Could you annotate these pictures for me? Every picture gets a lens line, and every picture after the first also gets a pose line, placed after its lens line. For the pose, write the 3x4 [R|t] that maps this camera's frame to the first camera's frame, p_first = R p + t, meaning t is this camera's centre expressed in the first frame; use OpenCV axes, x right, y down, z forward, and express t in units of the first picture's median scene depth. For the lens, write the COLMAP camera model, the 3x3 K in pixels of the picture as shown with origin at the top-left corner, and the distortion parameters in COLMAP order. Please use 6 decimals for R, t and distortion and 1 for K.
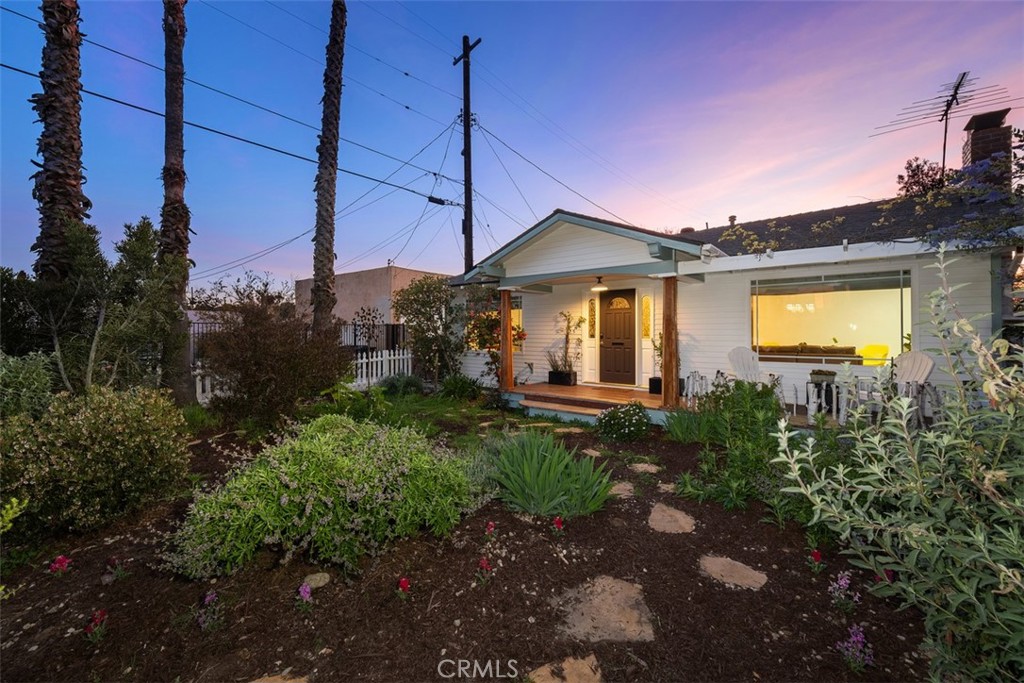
lens RADIAL K [[421.5, 0, 512.9], [0, 421.5, 330.6], [0, 0, 1]] dist [-0.001435, -0.000329]
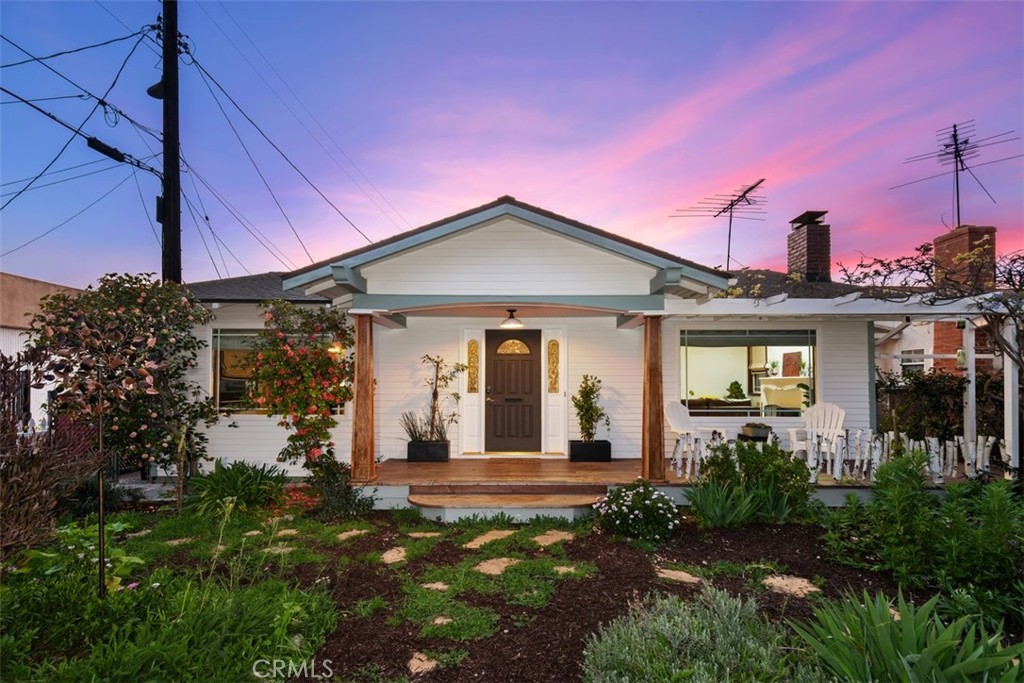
lens RADIAL K [[433.7, 0, 509.7], [0, 433.7, 373.3], [0, 0, 1]] dist [-0.000423, -0.000706]
pose [[0.761059, 0.017956, 0.648434, -0.251340], [-0.004764, 0.999745, -0.022093, 0.000356], [-0.648665, 0.013725, 0.760950, 0.383332]]
